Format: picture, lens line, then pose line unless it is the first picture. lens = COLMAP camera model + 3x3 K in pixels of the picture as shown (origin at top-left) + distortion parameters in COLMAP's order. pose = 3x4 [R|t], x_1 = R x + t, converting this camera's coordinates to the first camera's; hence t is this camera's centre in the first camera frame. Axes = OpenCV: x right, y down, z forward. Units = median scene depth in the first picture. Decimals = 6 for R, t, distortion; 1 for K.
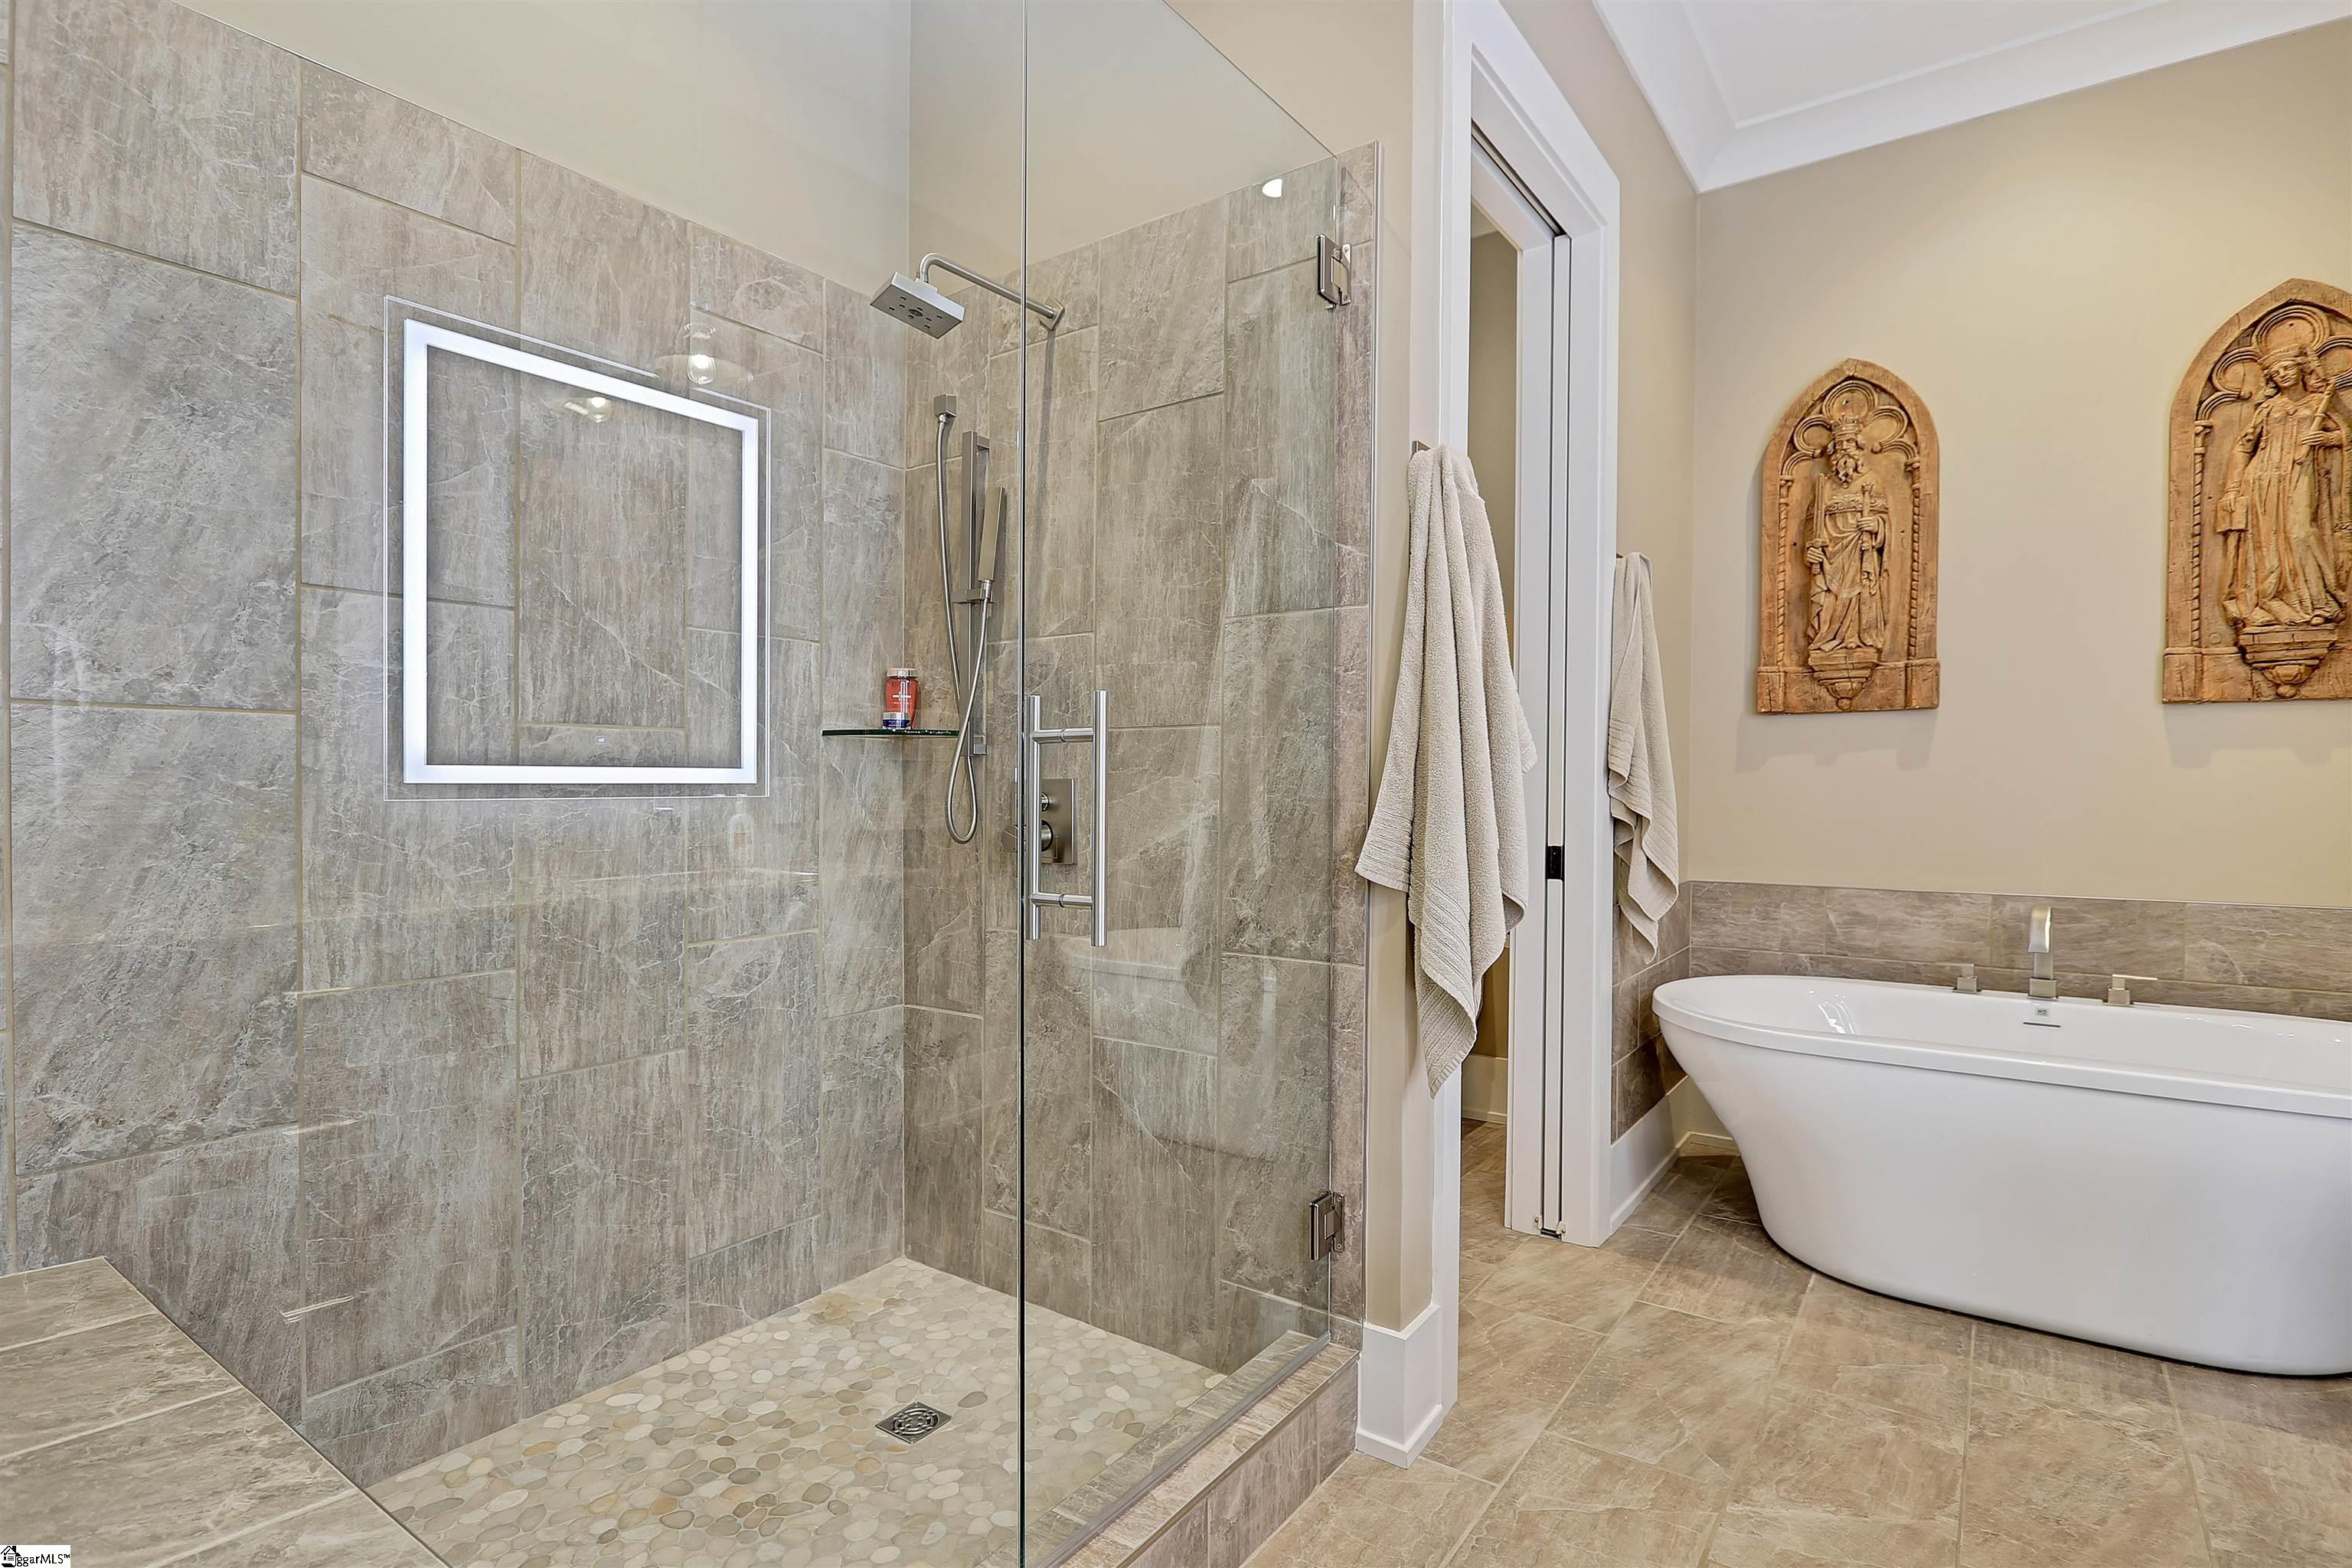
lens RADIAL K [[1151.6, 0, 1171.6], [0, 1151.6, 804.0], [0, 0, 1]] dist [-0.002969, -0.002148]
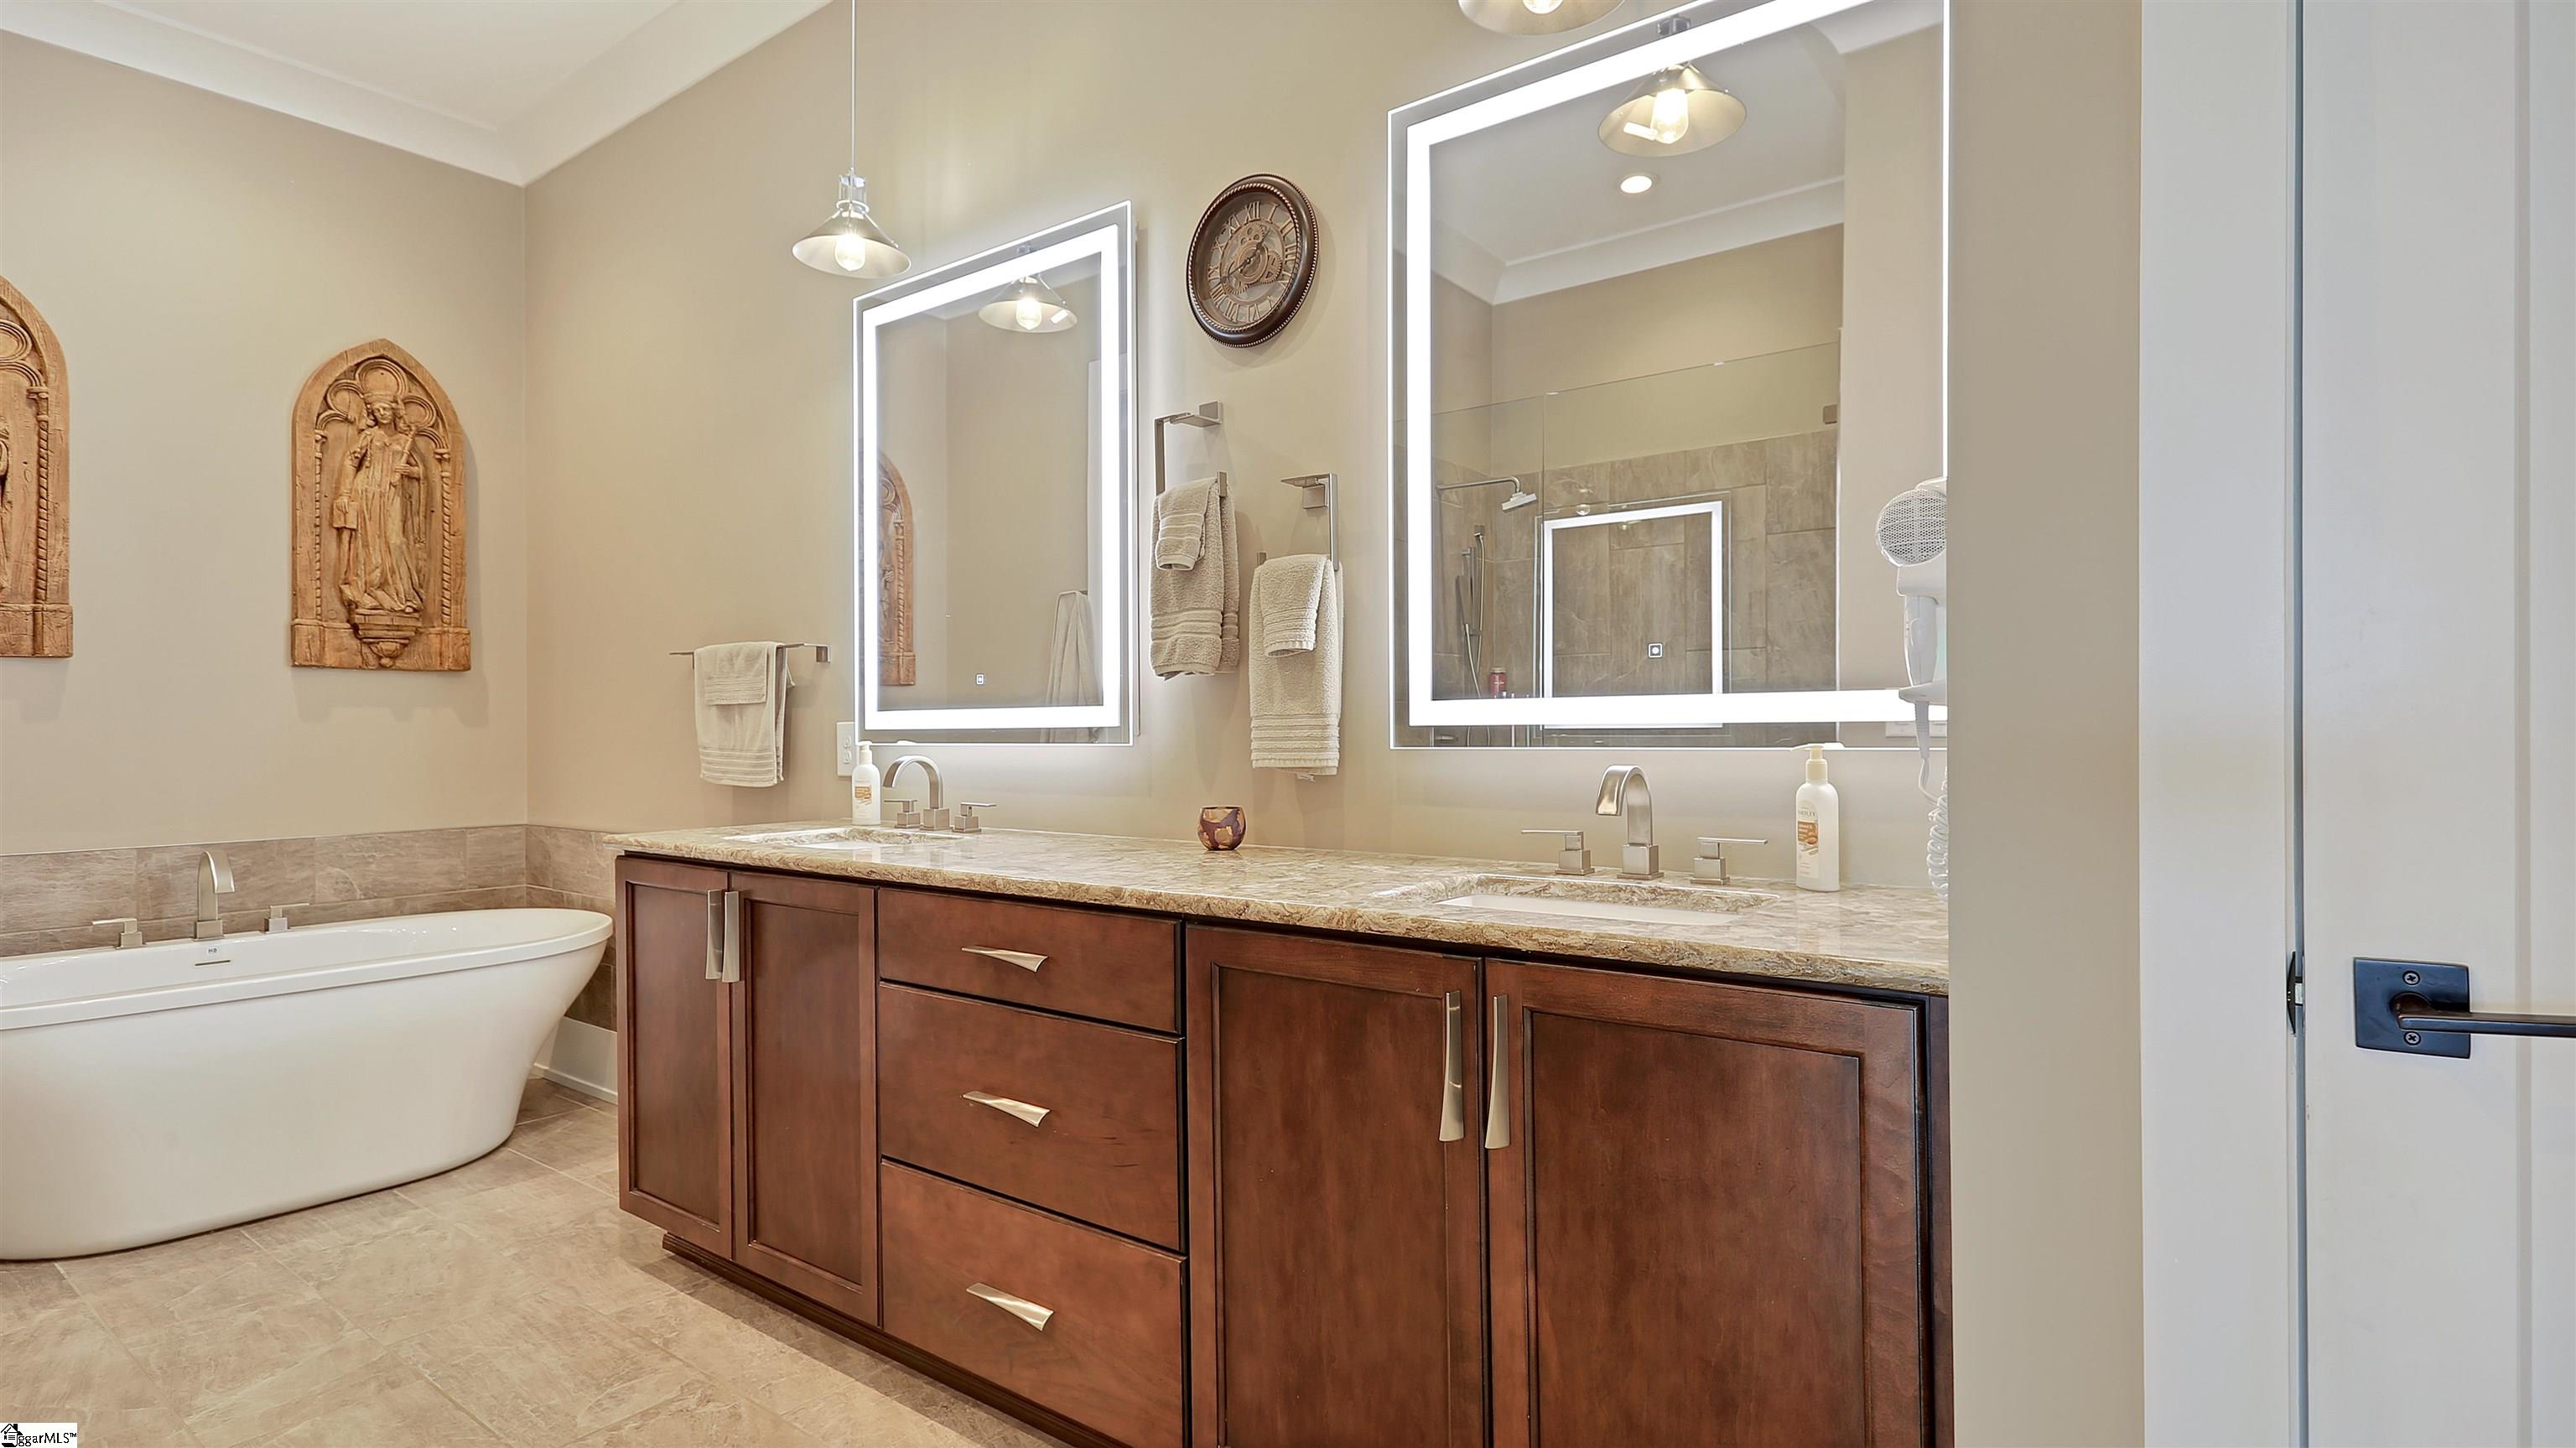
lens RADIAL K [[1297.4, 0, 1288.0], [0, 1297.4, 724.0], [0, 0, 1]] dist [-0.010794, -0.000683]
pose [[0.032542, 0.004858, 0.999459, -0.415333], [0.023337, 0.999712, -0.005619, 0.000844], [-0.999198, 0.023507, 0.032419, -0.040443]]
